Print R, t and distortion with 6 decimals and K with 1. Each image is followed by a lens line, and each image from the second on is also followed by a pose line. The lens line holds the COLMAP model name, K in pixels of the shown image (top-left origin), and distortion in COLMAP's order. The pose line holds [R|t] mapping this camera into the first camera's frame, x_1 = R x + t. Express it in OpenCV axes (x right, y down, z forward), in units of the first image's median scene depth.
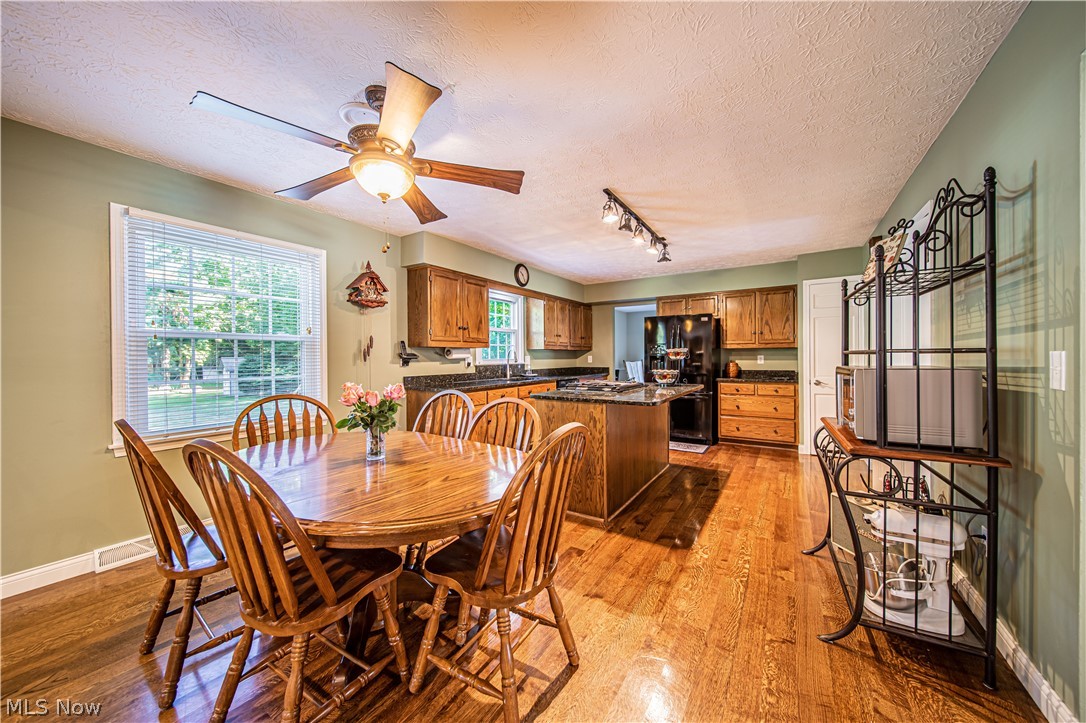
lens RADIAL K [[380.1, 0, 546.2], [0, 380.1, 357.7], [0, 0, 1]] dist [-0.001122, -0.000561]
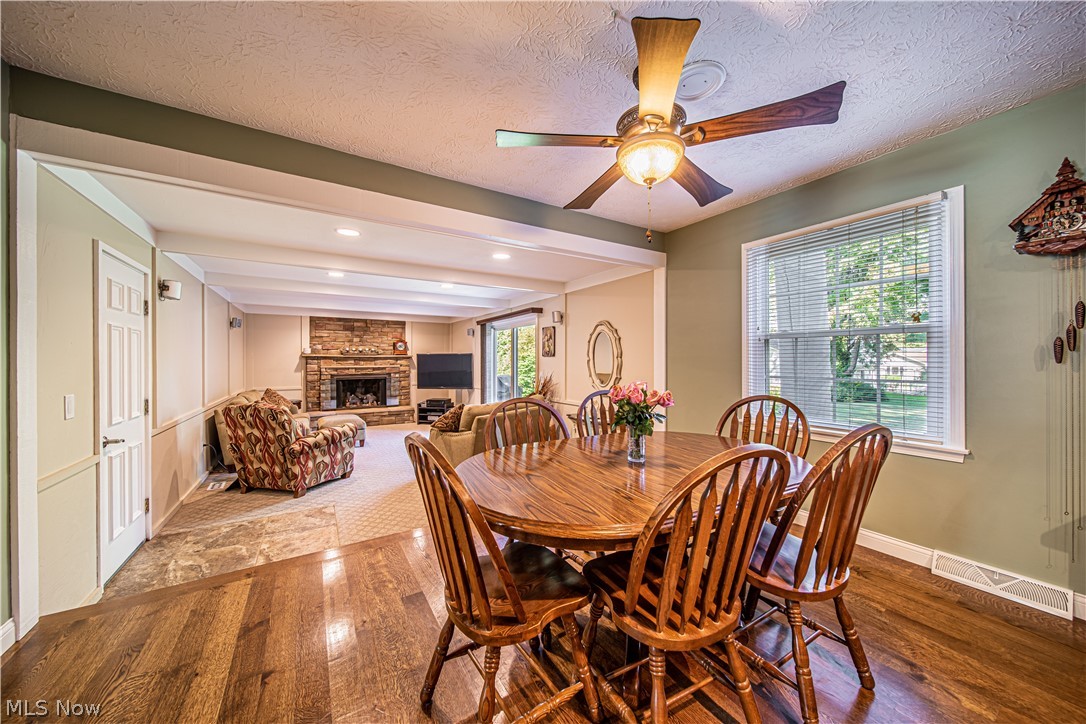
lens RADIAL K [[378.0, 0, 544.9], [0, 378.0, 358.6], [0, 0, 1]] dist [0.000087, 0.000040]
pose [[-0.431441, 0.006574, -0.902117, 0.183345], [0.002933, 0.999978, 0.005885, -0.000920], [0.902136, -0.000107, -0.431451, 0.417904]]
